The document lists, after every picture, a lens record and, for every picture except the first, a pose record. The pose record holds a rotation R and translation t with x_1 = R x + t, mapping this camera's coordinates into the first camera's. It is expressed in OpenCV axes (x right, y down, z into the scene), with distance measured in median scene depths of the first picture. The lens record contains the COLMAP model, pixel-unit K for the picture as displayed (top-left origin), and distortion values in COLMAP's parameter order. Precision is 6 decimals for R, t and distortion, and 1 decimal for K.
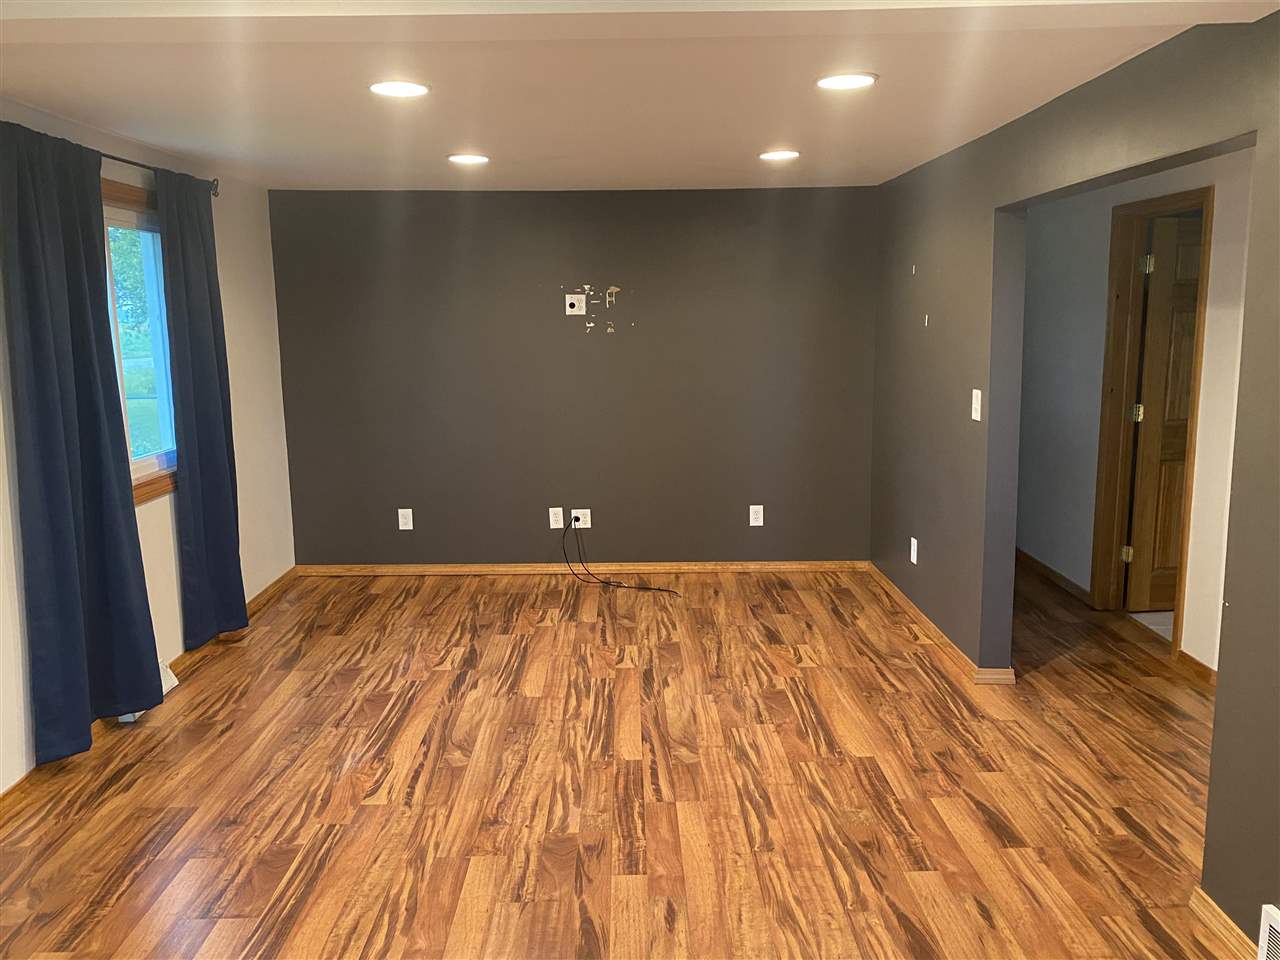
lens RADIAL K [[994.1, 0, 628.7], [0, 994.1, 489.7], [0, 0, 1]] dist [0.051971, -0.025906]
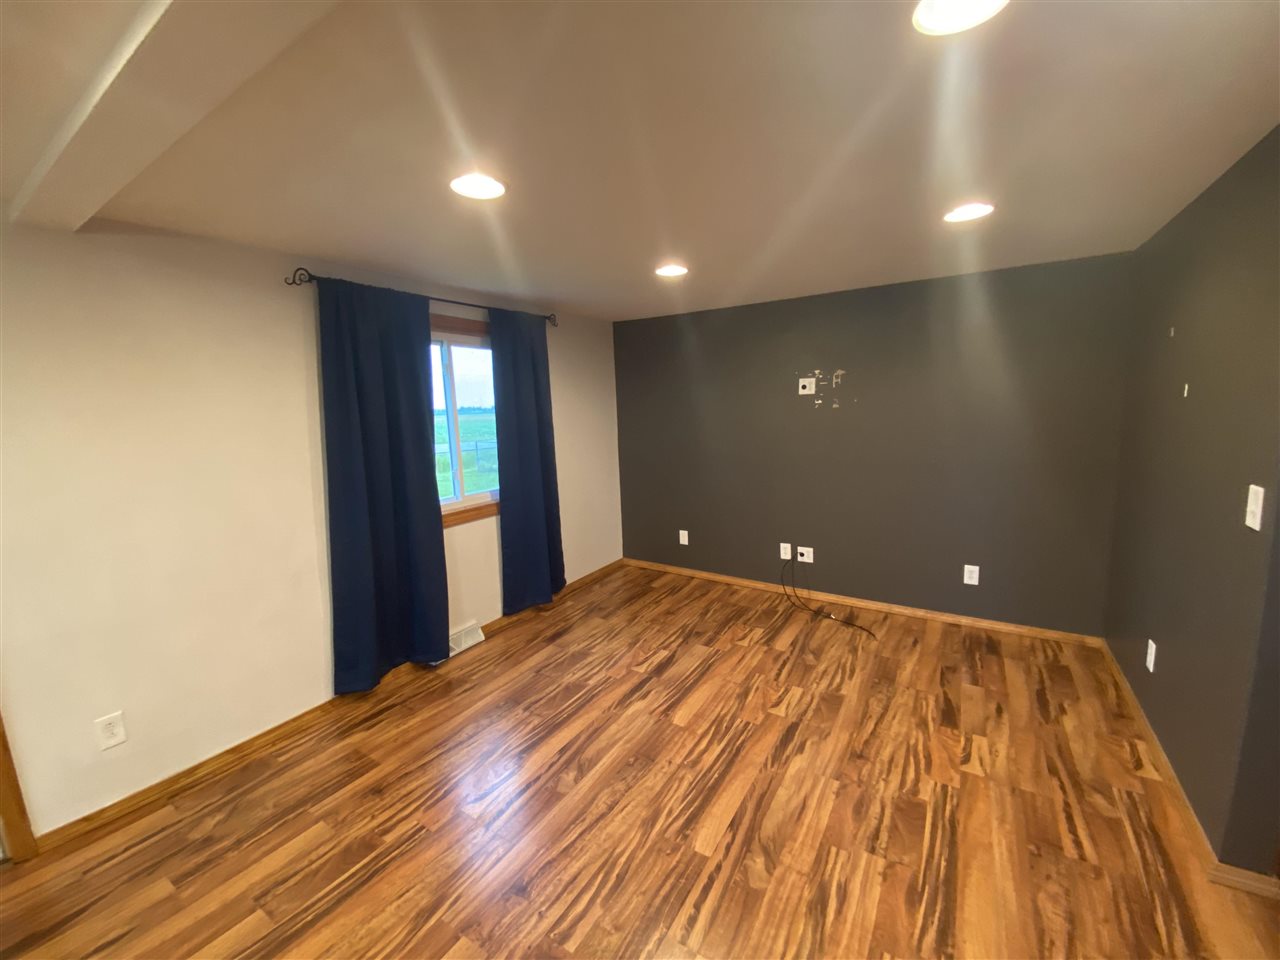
lens RADIAL K [[521.9, 0, 643.2], [0, 521.9, 473.4], [0, 0, 1]] dist [0.001950, -0.006652]
pose [[0.841997, 0.063663, -0.535713, 0.160966], [-0.075628, 0.997136, -0.000369, -0.073484], [0.534155, 0.040826, 0.844400, 0.414236]]
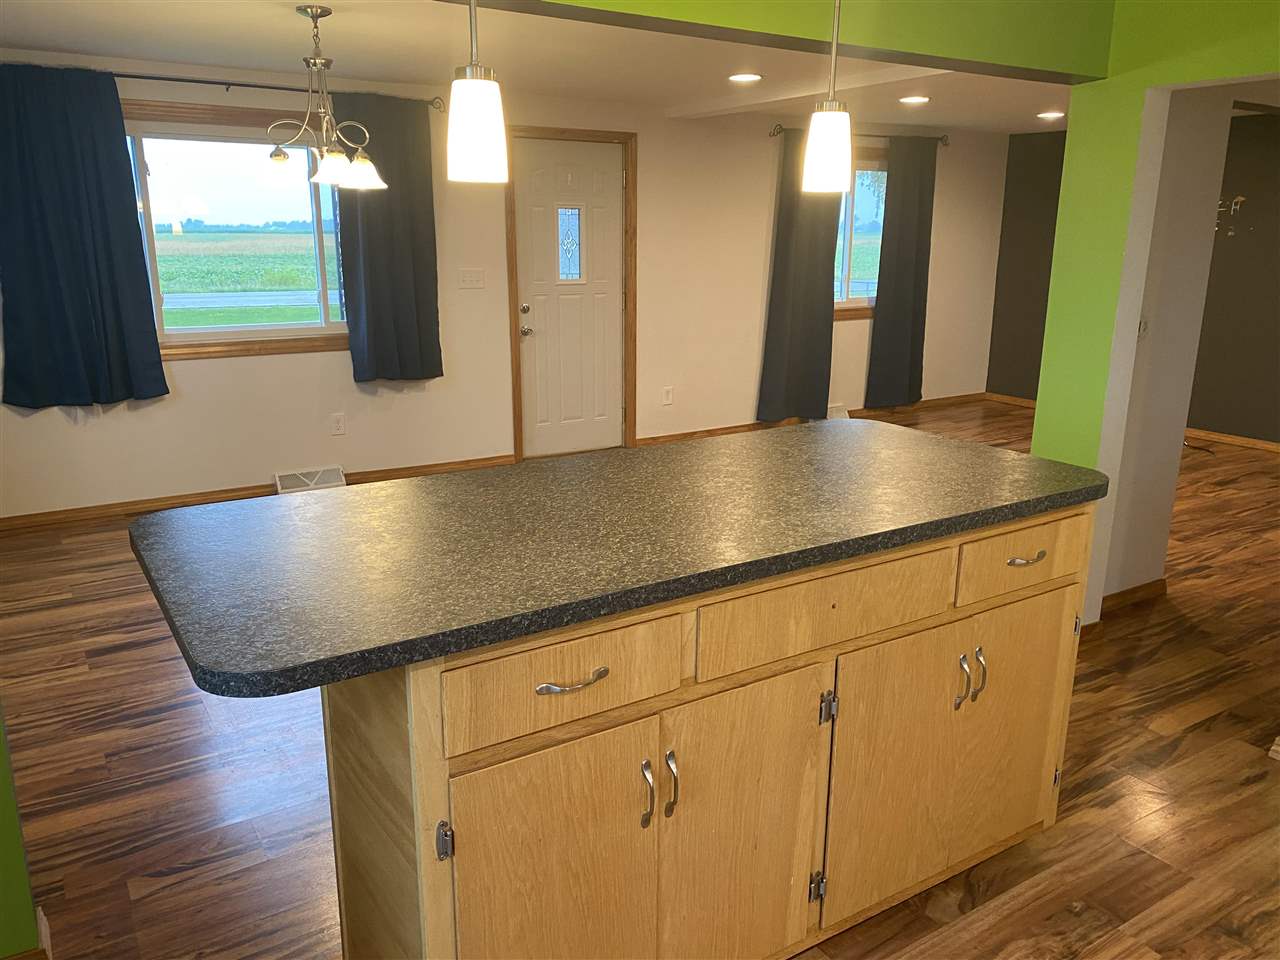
lens RADIAL K [[994.1, 0, 632.8], [0, 994.1, 487.3], [0, 0, 1]] dist [0.051971, -0.025906]
pose [[0.537328, 0.236644, -0.809493, 0.845337], [-0.160461, 0.970980, 0.177340, 0.052416], [0.827968, 0.034602, 0.559707, -0.380918]]
